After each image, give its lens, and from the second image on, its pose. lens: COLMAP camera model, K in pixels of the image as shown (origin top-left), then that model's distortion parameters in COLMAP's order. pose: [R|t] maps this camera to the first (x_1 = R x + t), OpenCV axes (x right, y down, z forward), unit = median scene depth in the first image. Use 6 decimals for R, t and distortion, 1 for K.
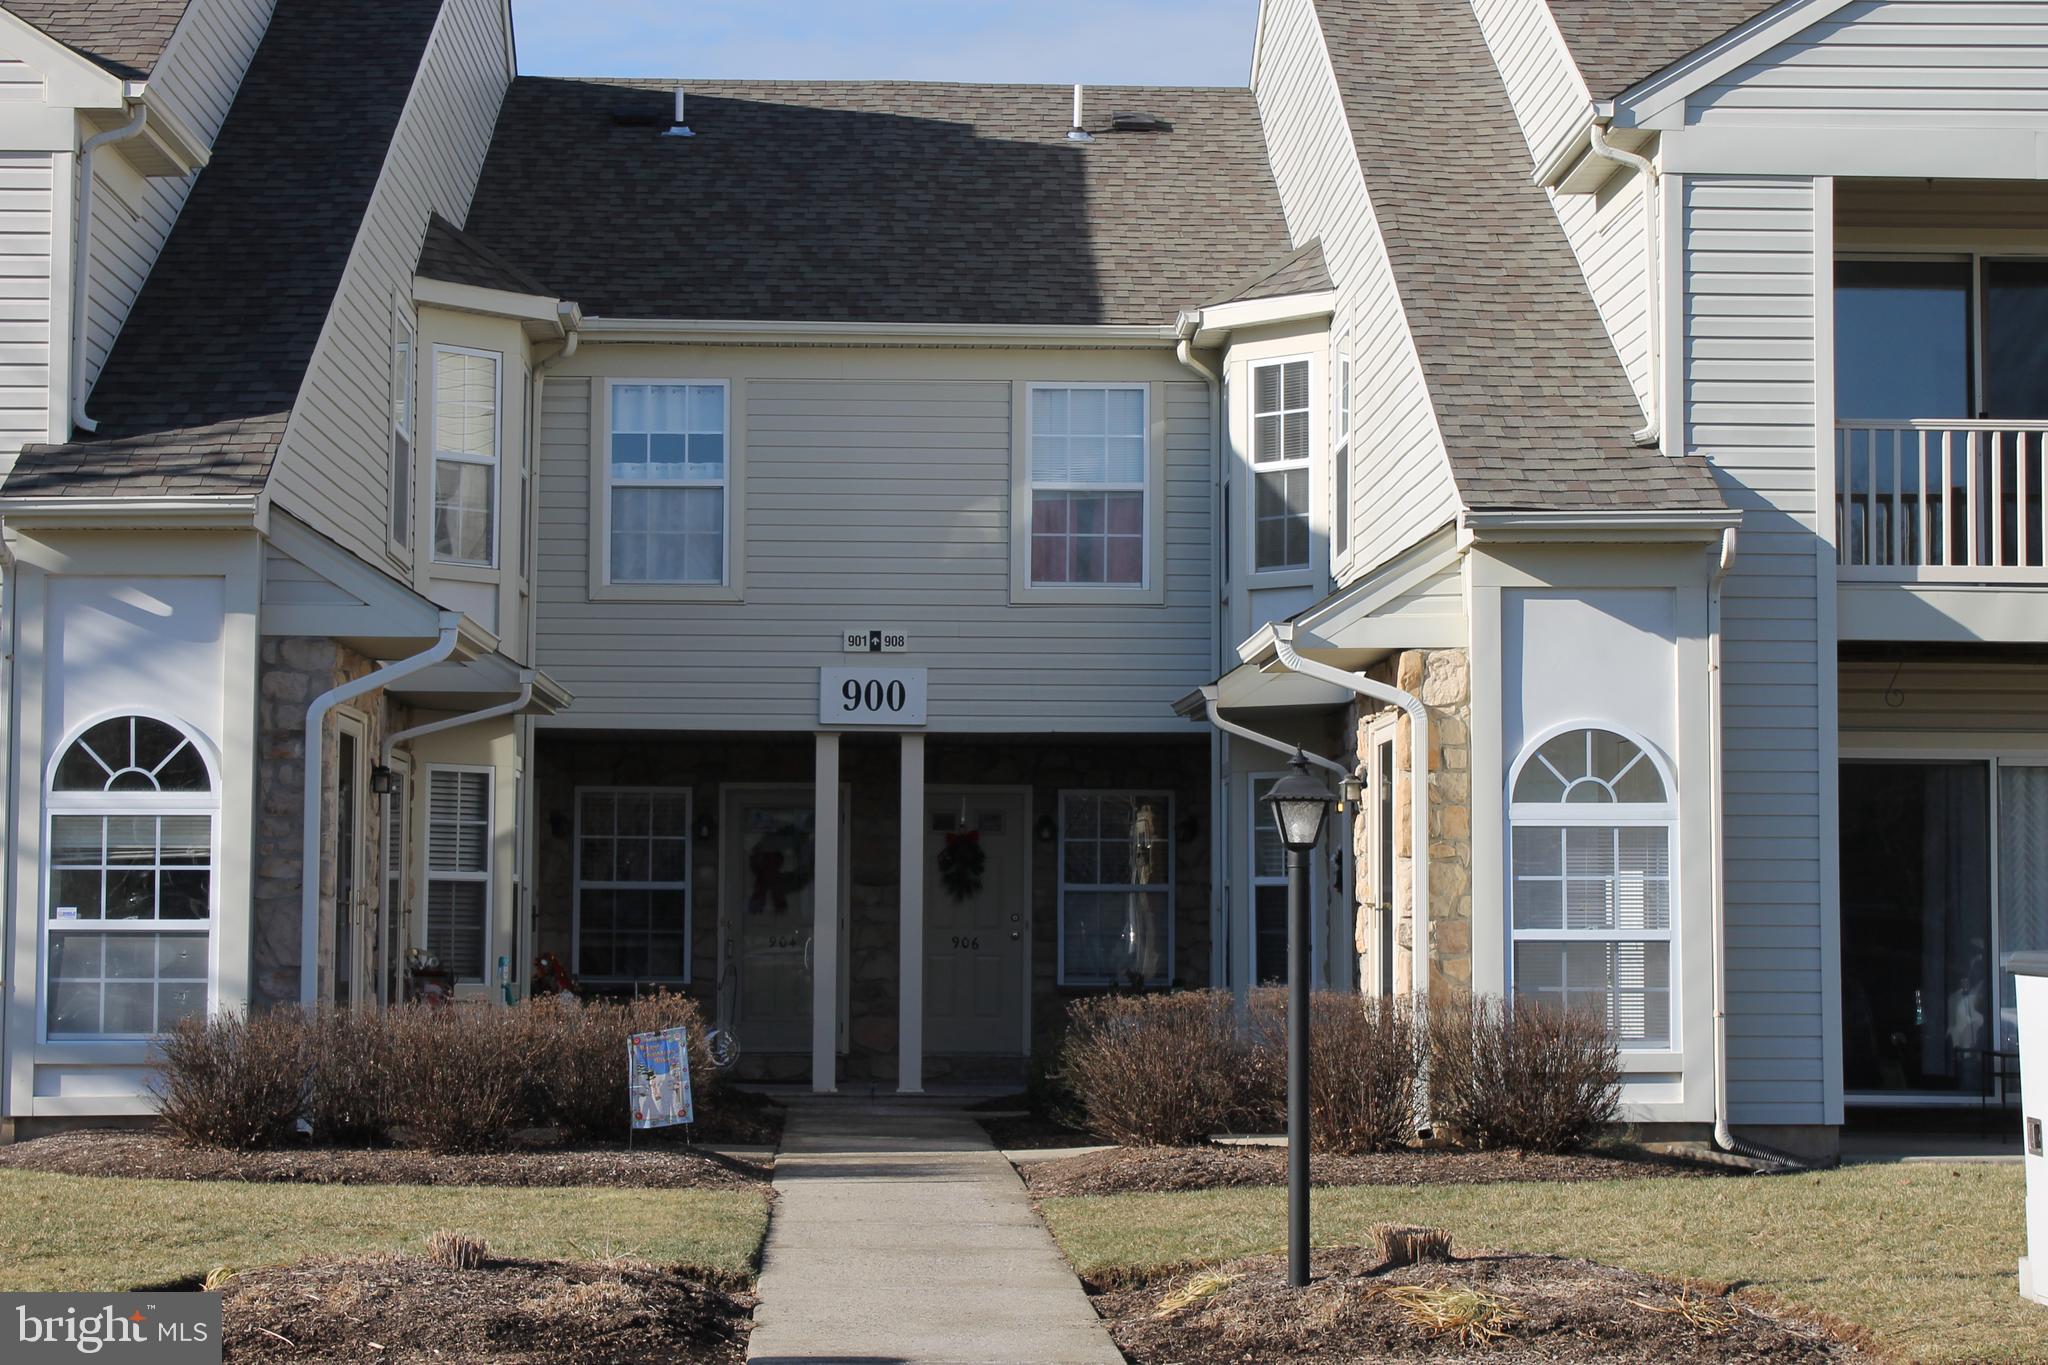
lens RADIAL K [[4040.1, 0, 1024.0], [0, 4040.1, 682.5], [0, 0, 1]] dist [-0.048959, -0.080502]
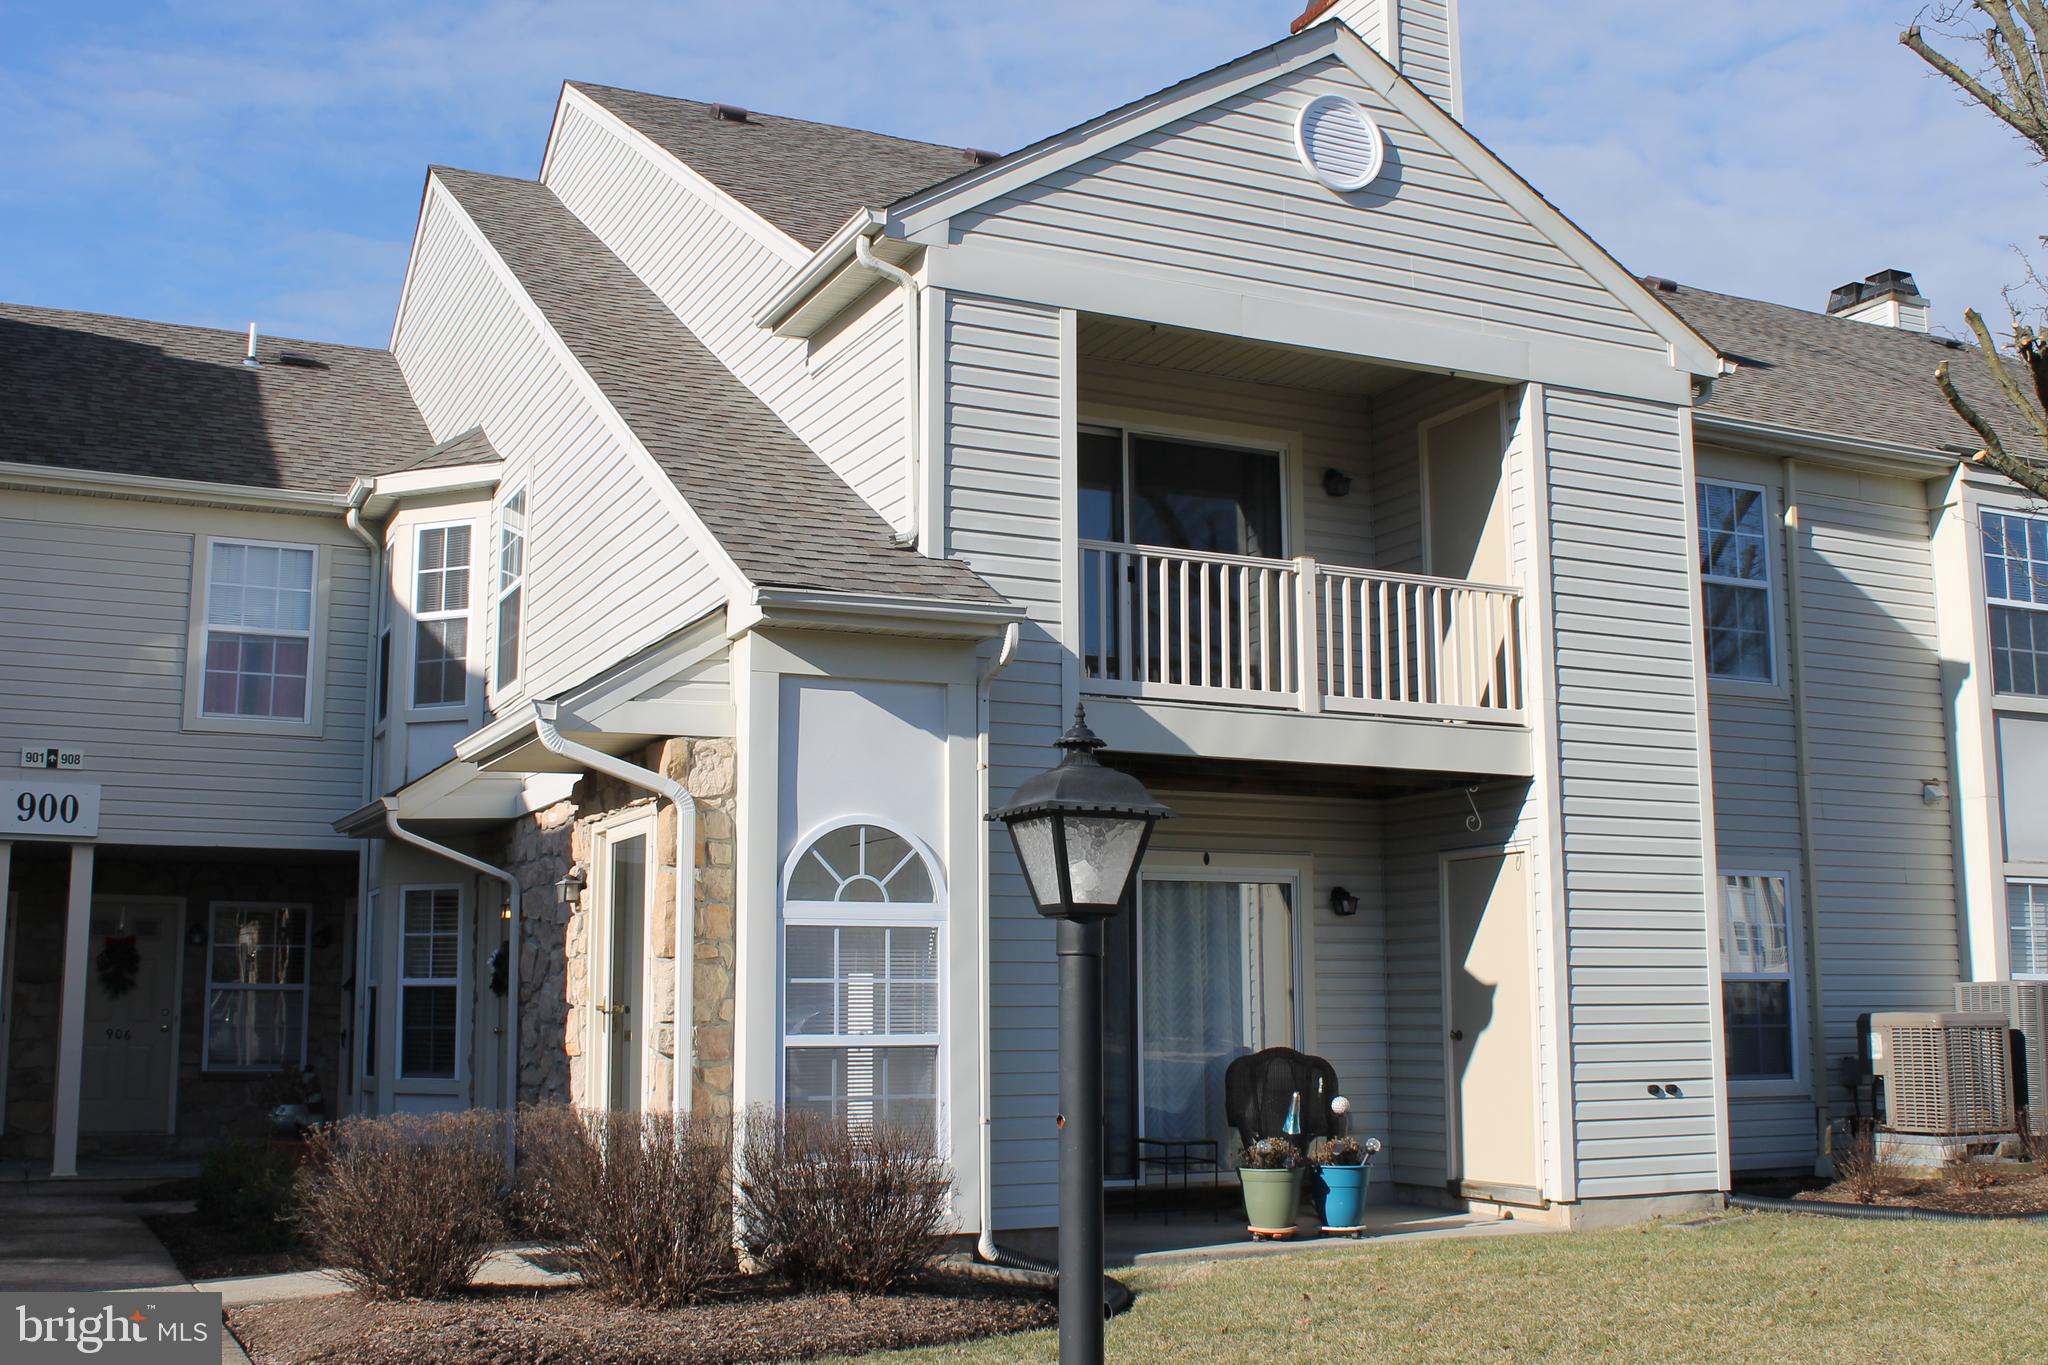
lens RADIAL K [[2148.3, 0, 1022.4], [0, 2148.3, 661.6], [0, 0, 1]] dist [-0.135998, 0.141977]
pose [[0.917650, 0.056602, 0.393337, -0.021867], [-0.016770, 0.994438, -0.103977, 0.019368], [-0.397035, 0.088818, 0.913496, 0.392867]]
